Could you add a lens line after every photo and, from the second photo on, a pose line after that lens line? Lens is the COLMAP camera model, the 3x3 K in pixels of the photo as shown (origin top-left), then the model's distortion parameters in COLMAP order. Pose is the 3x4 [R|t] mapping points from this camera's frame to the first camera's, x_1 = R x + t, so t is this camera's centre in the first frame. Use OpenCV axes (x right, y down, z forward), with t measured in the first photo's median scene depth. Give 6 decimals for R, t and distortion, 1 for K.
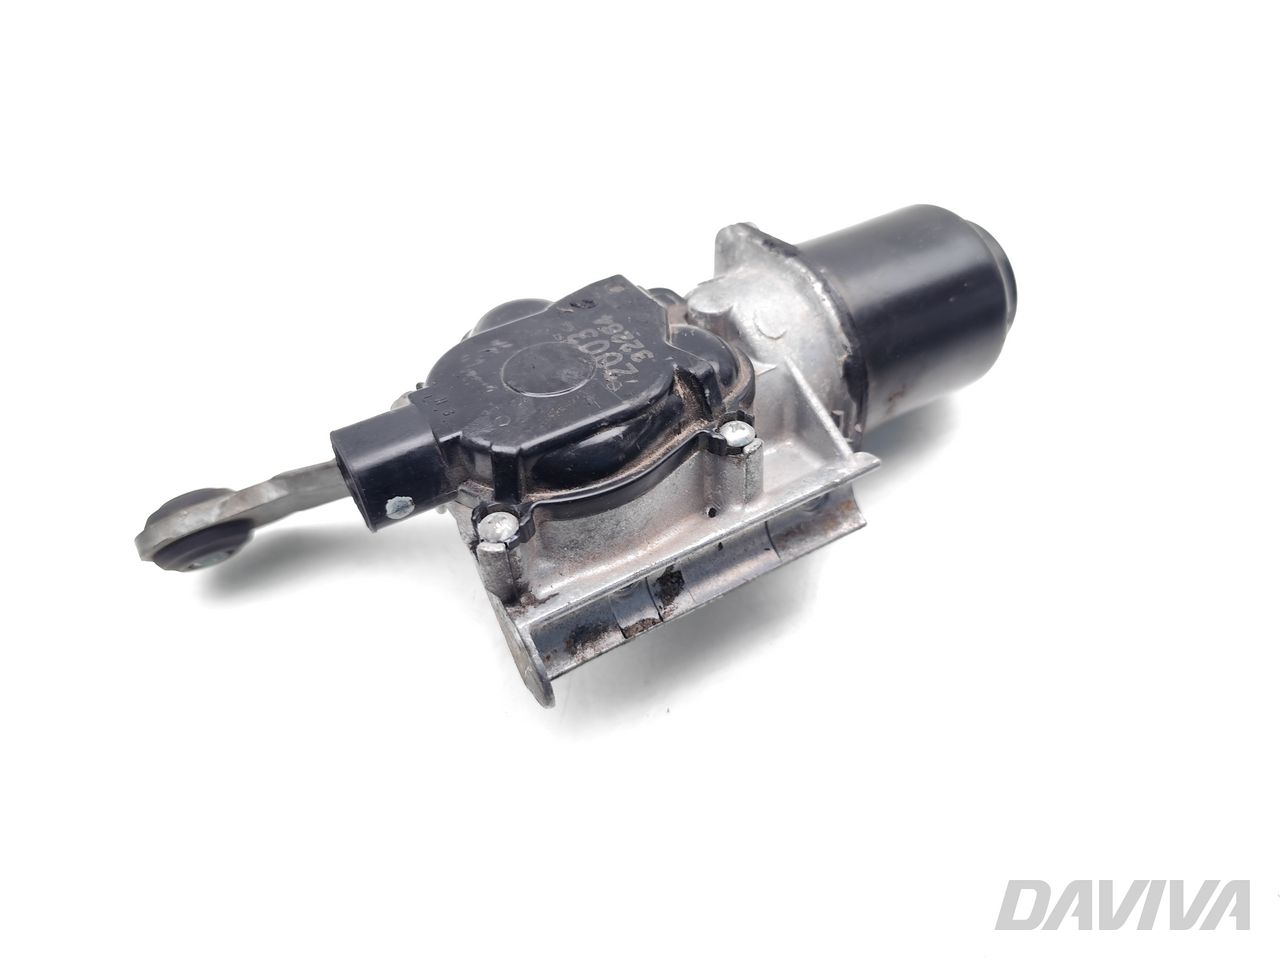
lens RADIAL K [[861.6, 0, 642.1], [0, 861.6, 481.9], [0, 0, 1]] dist [0.002791, -0.000120]
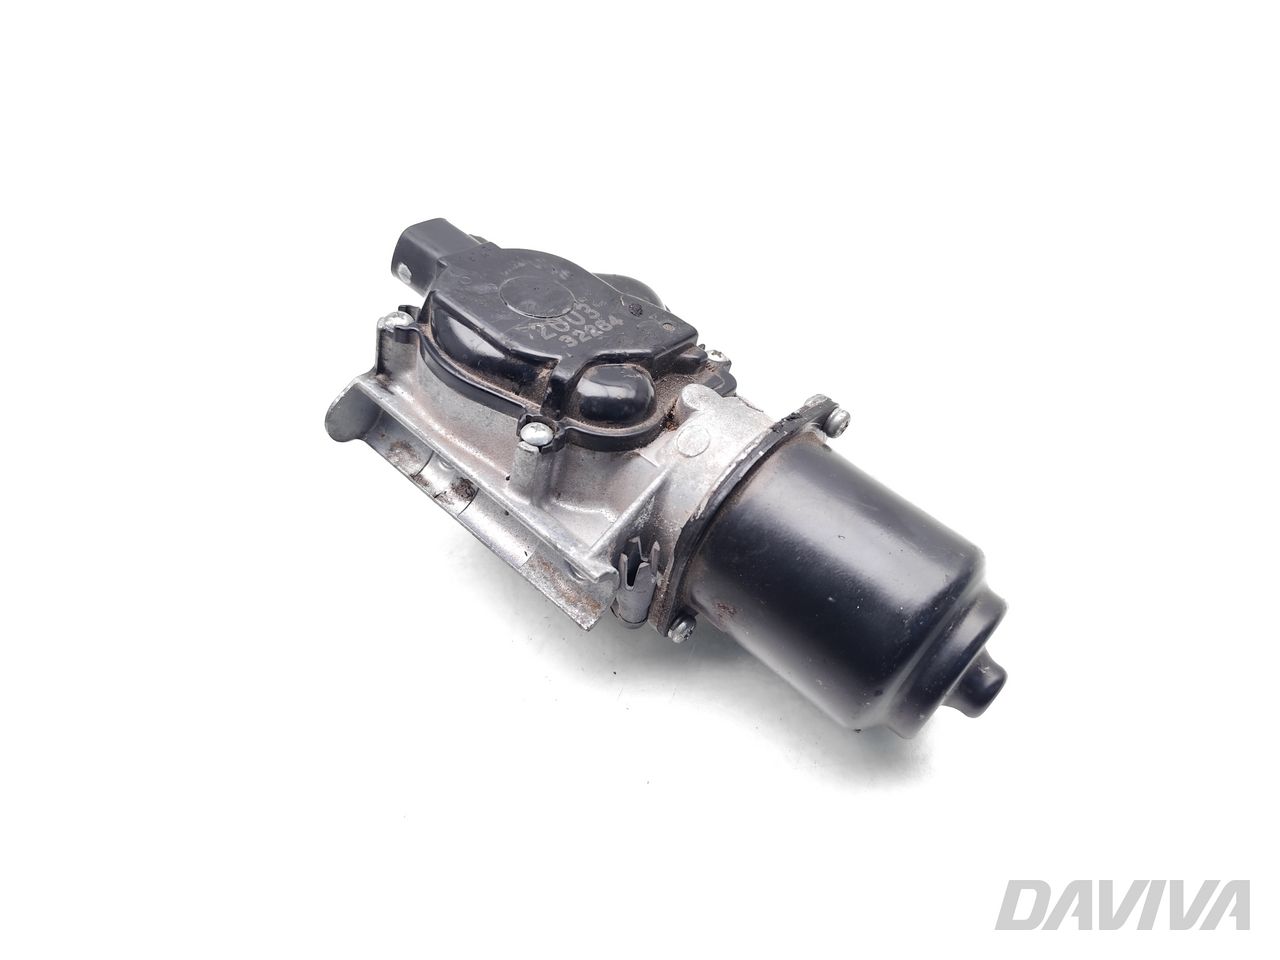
lens RADIAL K [[861.6, 0, 642.9], [0, 861.6, 479.5], [0, 0, 1]] dist [0.002791, -0.000120]
pose [[0.331562, 0.742087, -0.582557, 0.855192], [-0.790490, 0.555573, 0.257807, -0.421641], [0.514968, 0.375026, 0.770820, 0.209318]]
